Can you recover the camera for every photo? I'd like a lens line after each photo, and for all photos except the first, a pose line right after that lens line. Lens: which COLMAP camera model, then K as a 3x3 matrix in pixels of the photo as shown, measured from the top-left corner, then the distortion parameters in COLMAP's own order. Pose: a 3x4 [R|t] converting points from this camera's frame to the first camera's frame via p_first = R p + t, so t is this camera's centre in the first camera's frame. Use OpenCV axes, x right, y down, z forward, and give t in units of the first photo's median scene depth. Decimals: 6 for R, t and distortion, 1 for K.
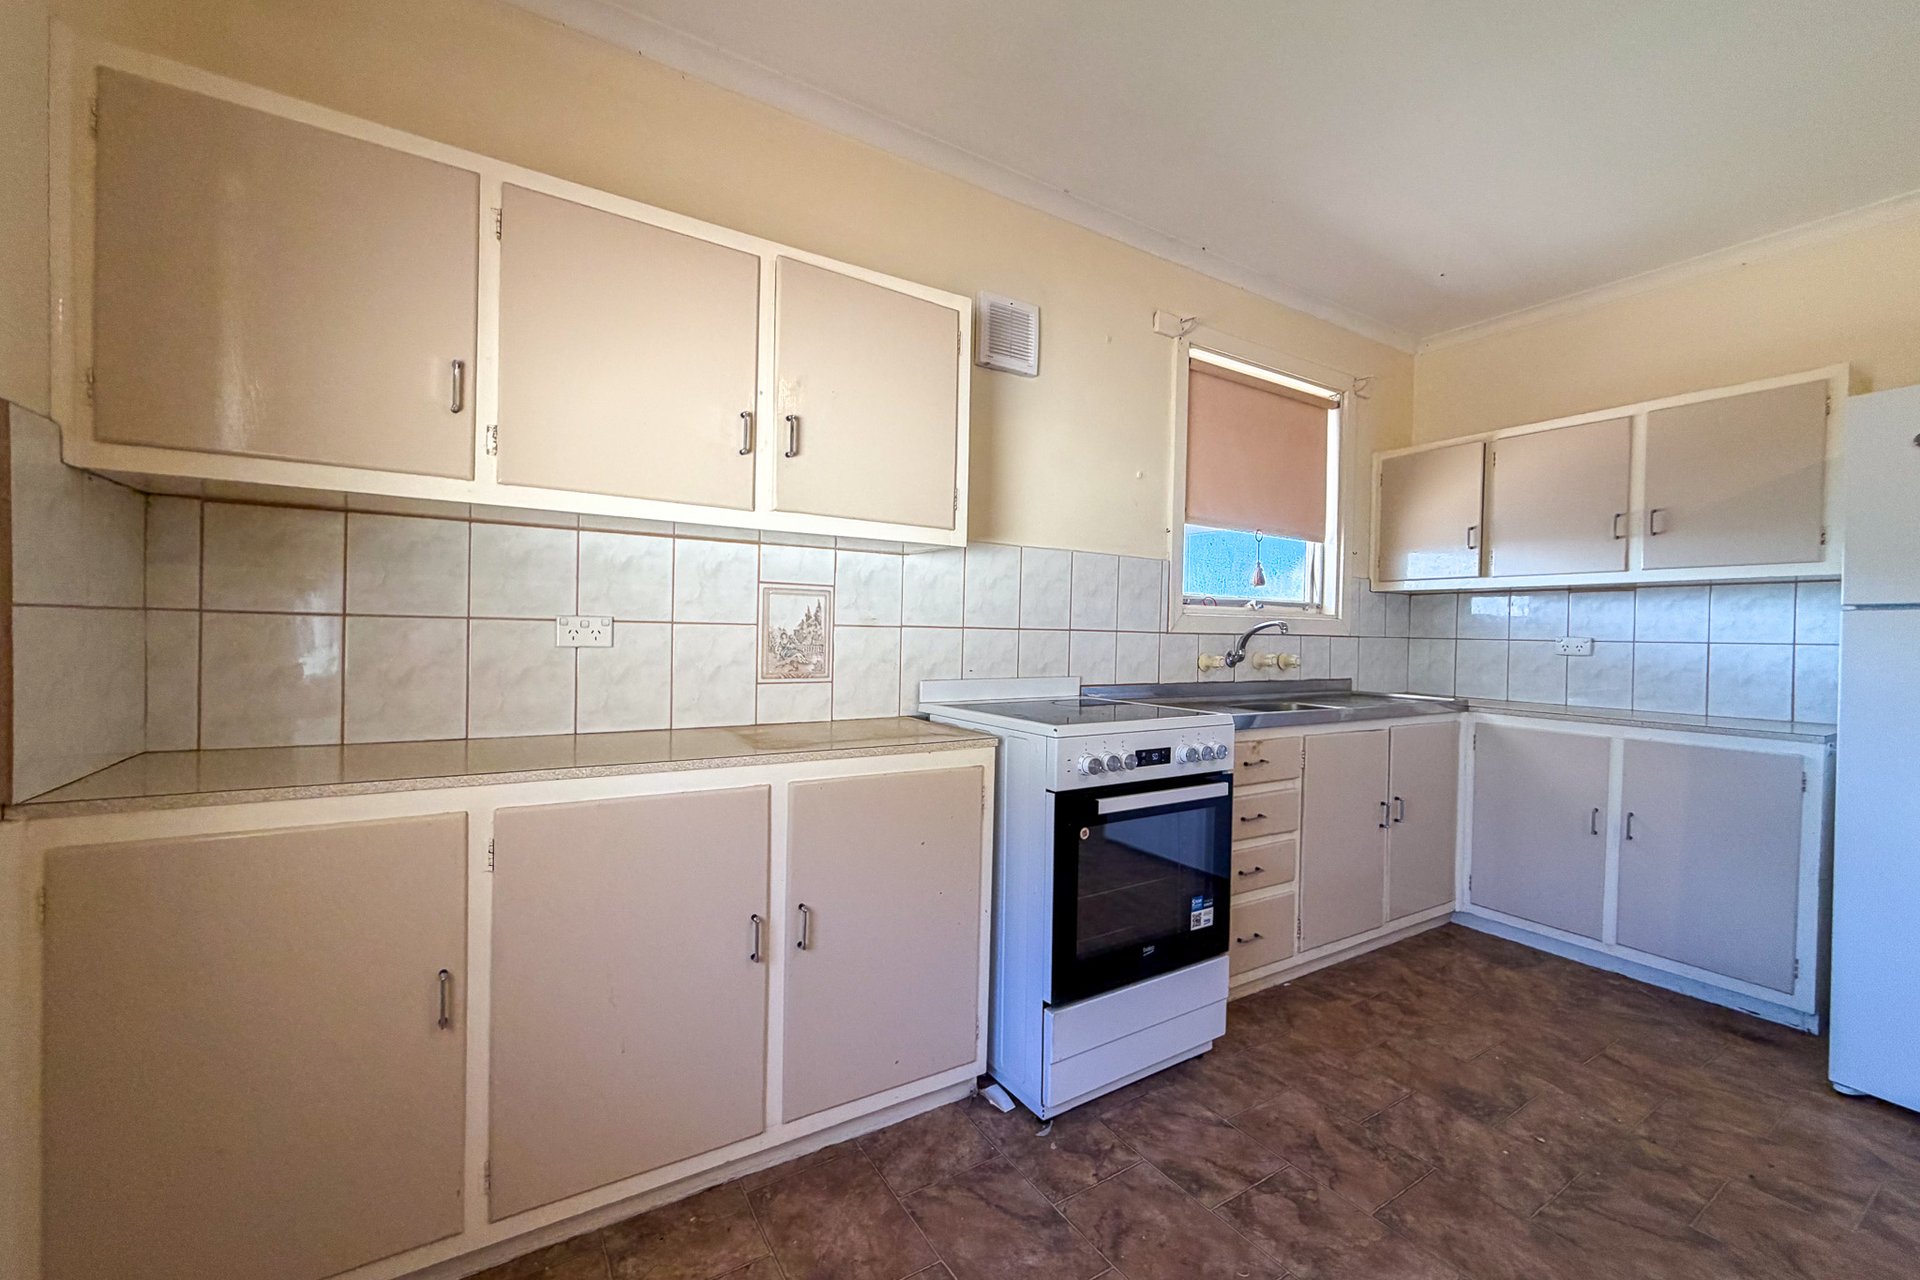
lens RADIAL K [[775.1, 0, 960.0], [0, 775.1, 640.0], [0, 0, 1]] dist [0.001127, -0.000101]
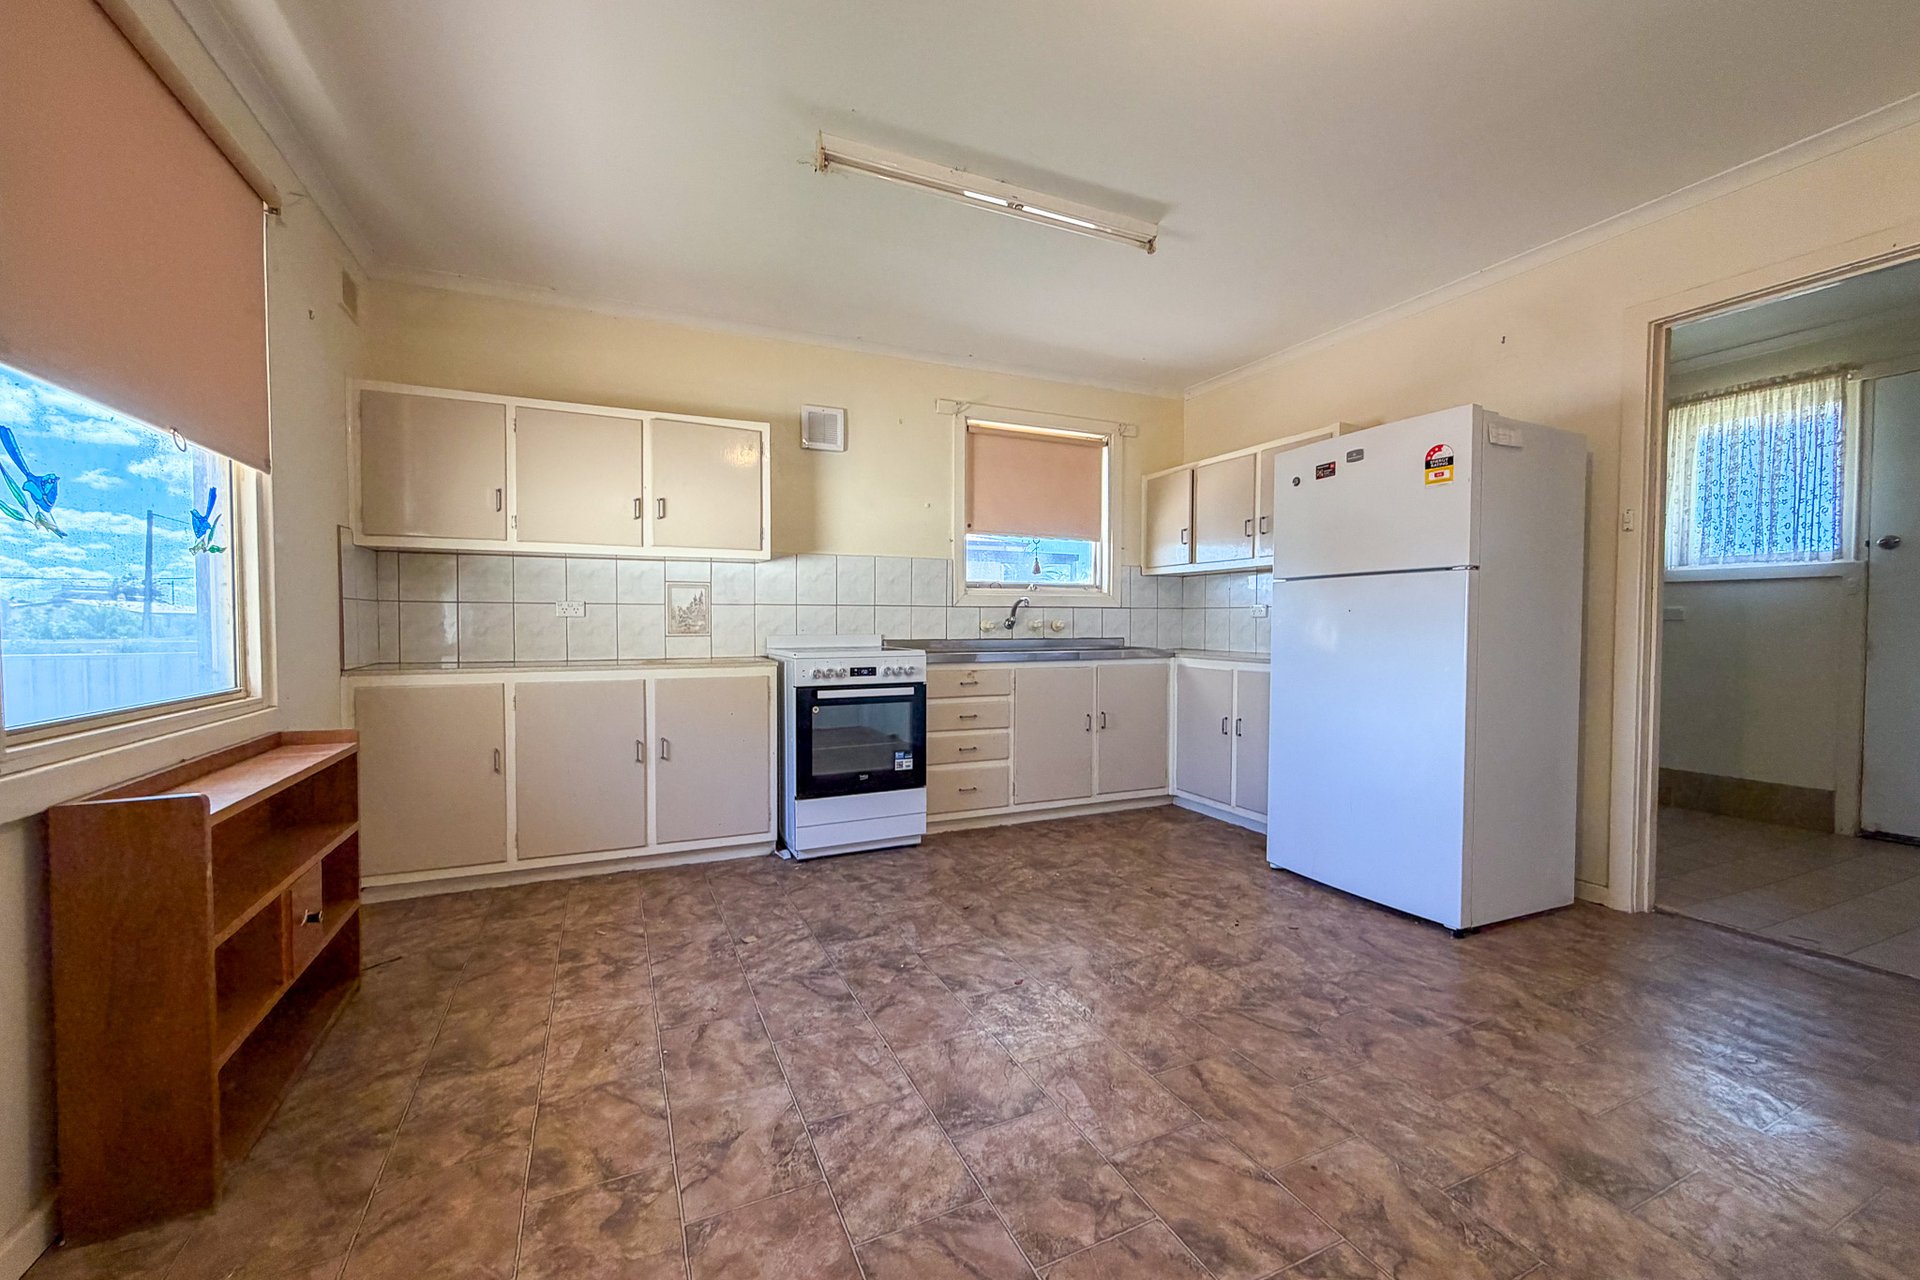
lens RADIAL K [[775.1, 0, 960.0], [0, 775.1, 640.0], [0, 0, 1]] dist [0.001127, -0.000101]
pose [[0.991332, -0.014397, -0.130592, 0.570353], [0.016433, 0.999759, 0.014526, 0.041838], [0.130352, -0.016547, 0.991330, -0.627832]]
